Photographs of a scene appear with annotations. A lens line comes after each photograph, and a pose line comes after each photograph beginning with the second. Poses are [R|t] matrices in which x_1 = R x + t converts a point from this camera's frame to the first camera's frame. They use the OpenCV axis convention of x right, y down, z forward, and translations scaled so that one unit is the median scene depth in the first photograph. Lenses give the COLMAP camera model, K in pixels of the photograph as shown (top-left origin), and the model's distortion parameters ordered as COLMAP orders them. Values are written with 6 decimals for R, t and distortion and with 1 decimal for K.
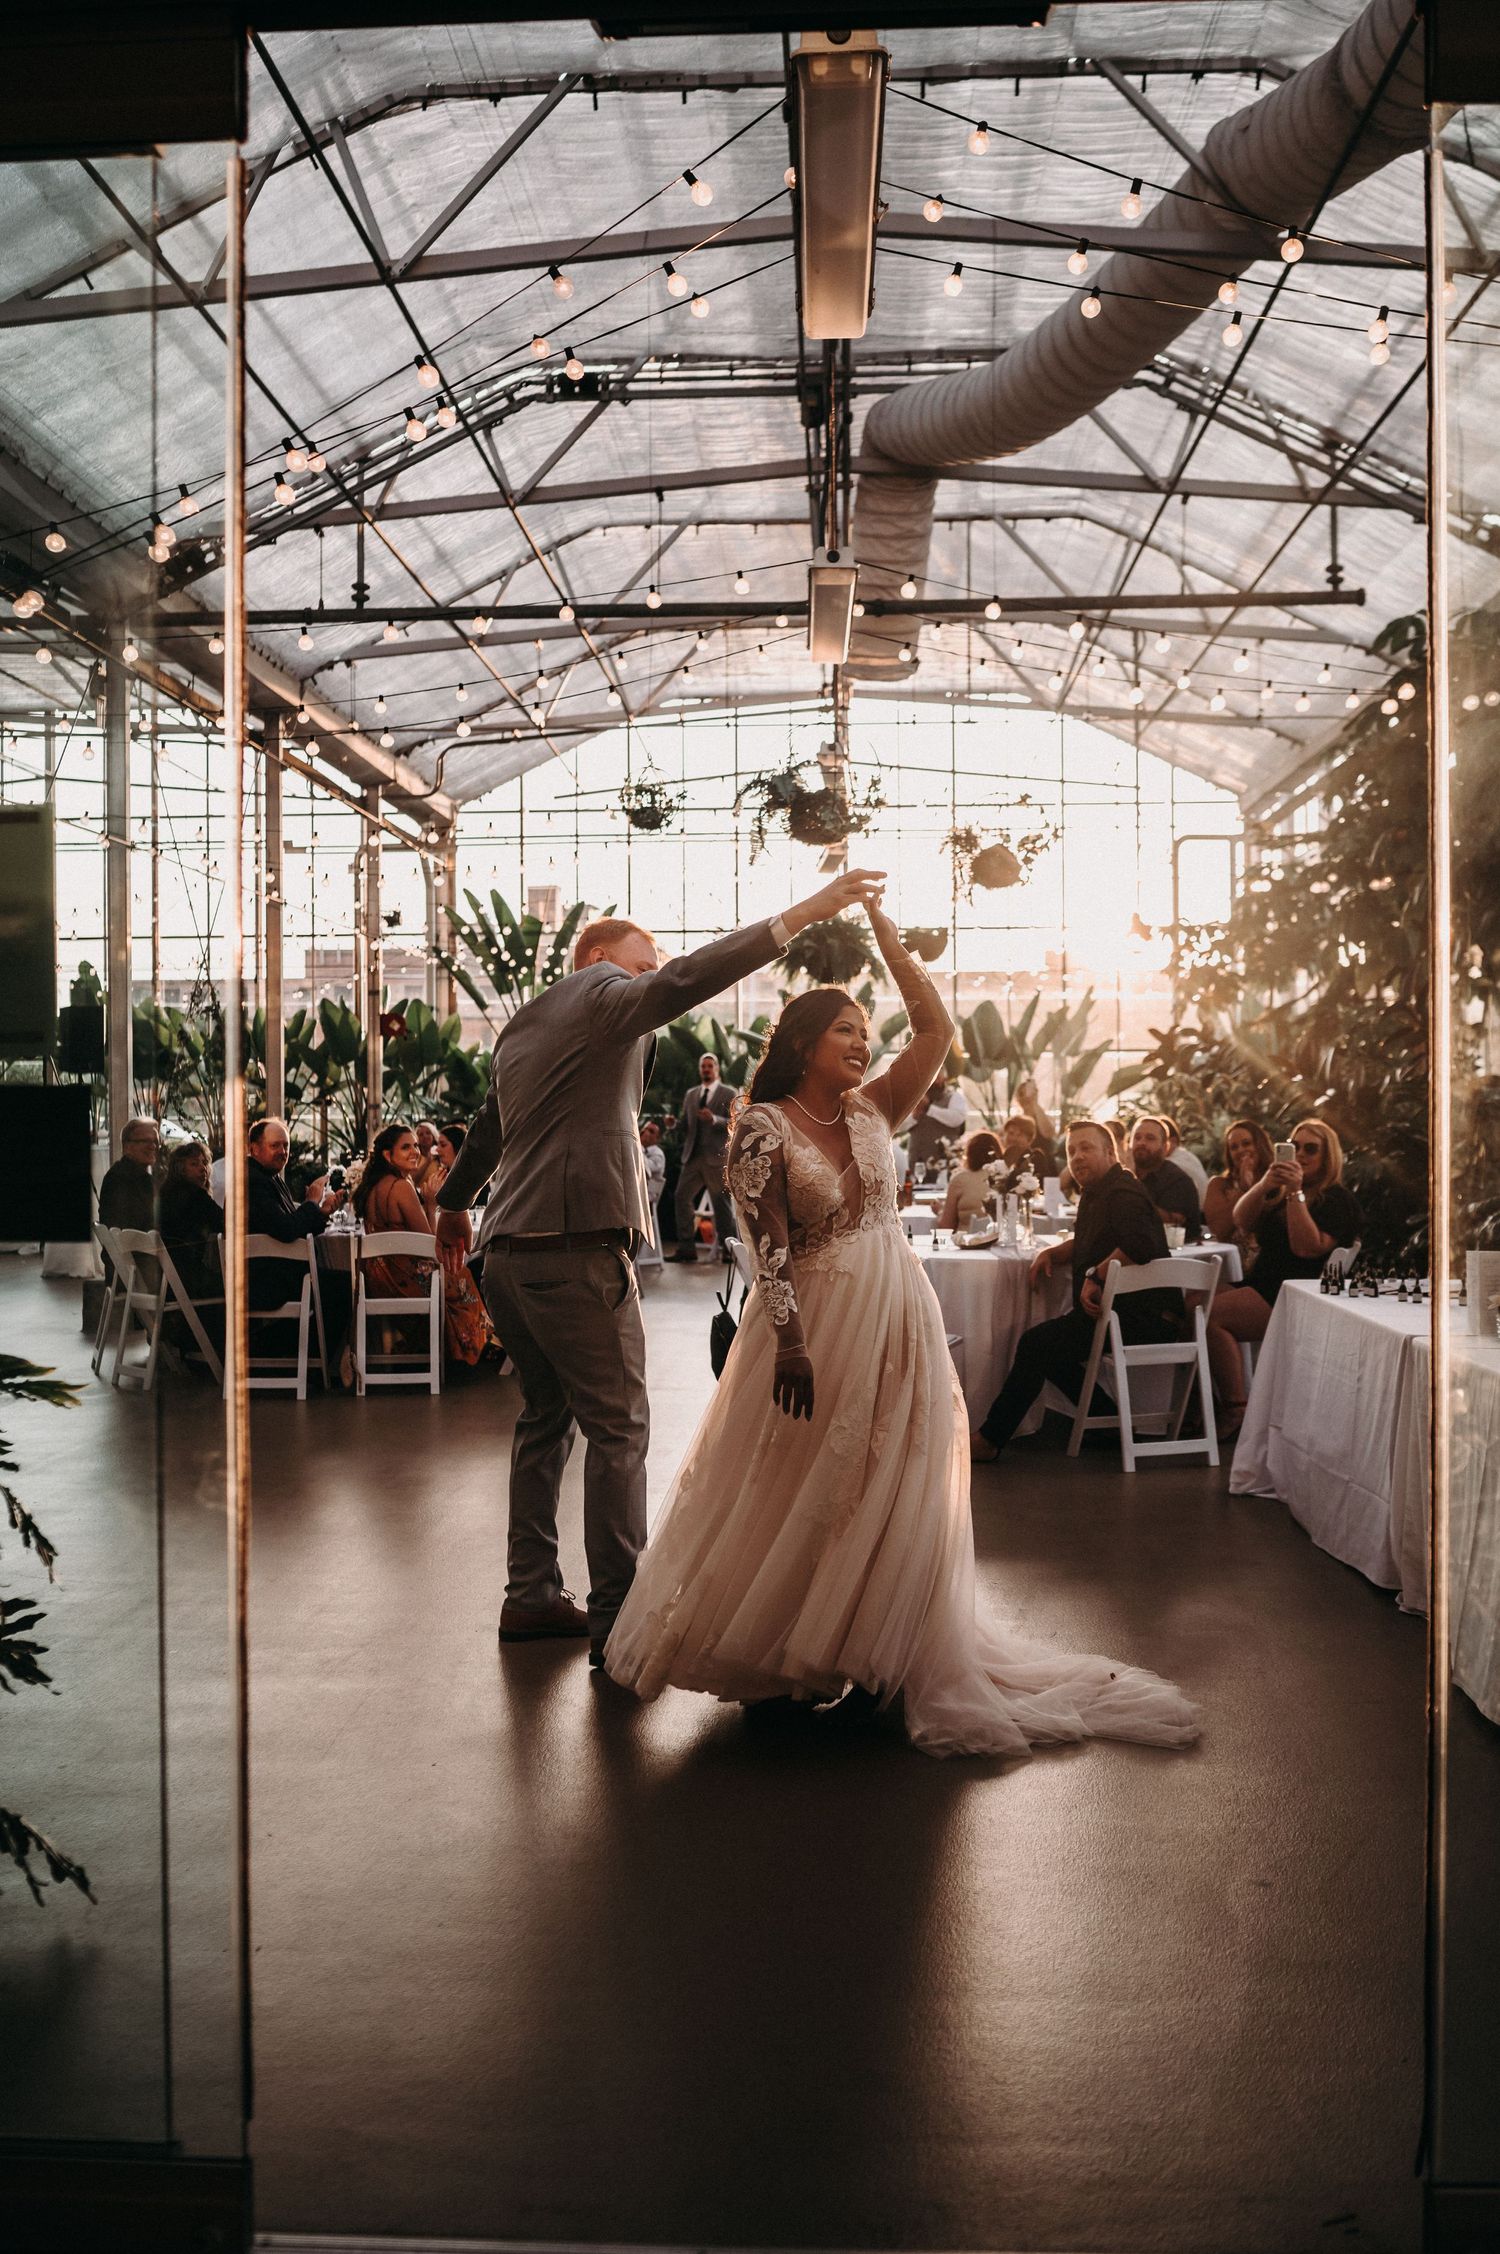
lens RADIAL K [[2213.8, 0, 750.0], [0, 2213.8, 1127.0], [0, 0, 1]] dist [-0.039149, 0.001194]
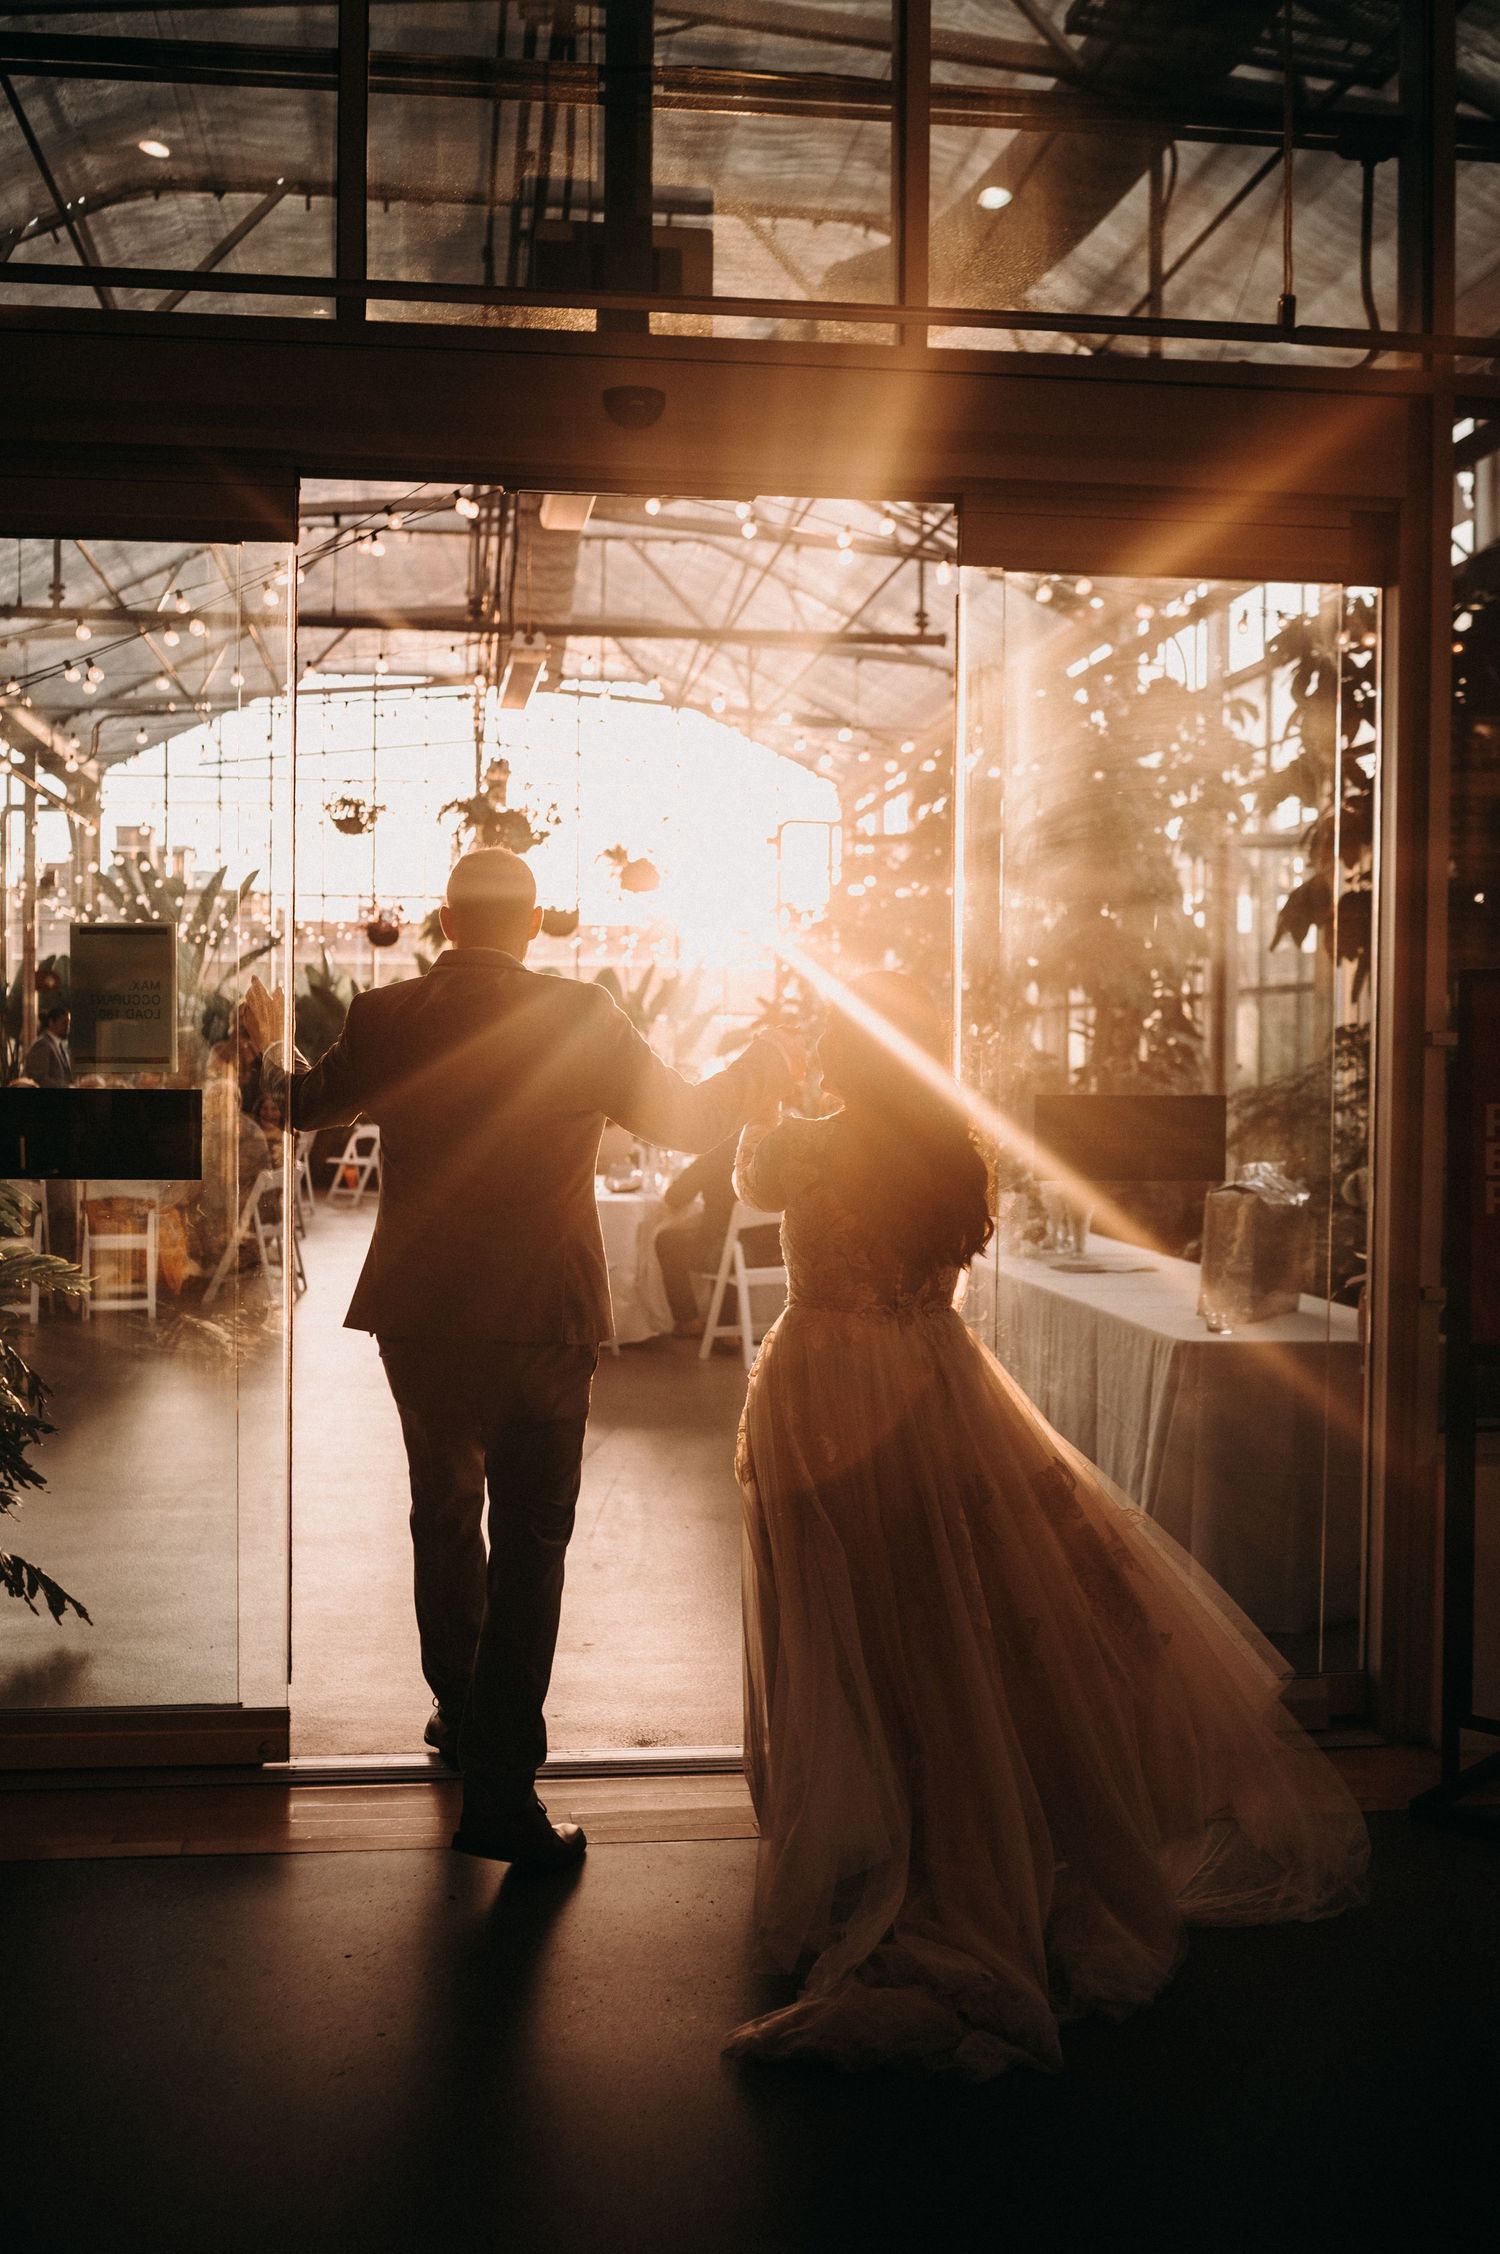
lens RADIAL K [[2181.0, 0, 750.0], [0, 2181.0, 1127.0], [0, 0, 1]] dist [0.005628, 0.000247]
pose [[0.983557, 0.007736, 0.180433, -0.030953], [-0.011948, 0.999681, 0.022265, -0.005716], [-0.180203, -0.024054, 0.983335, -0.127884]]
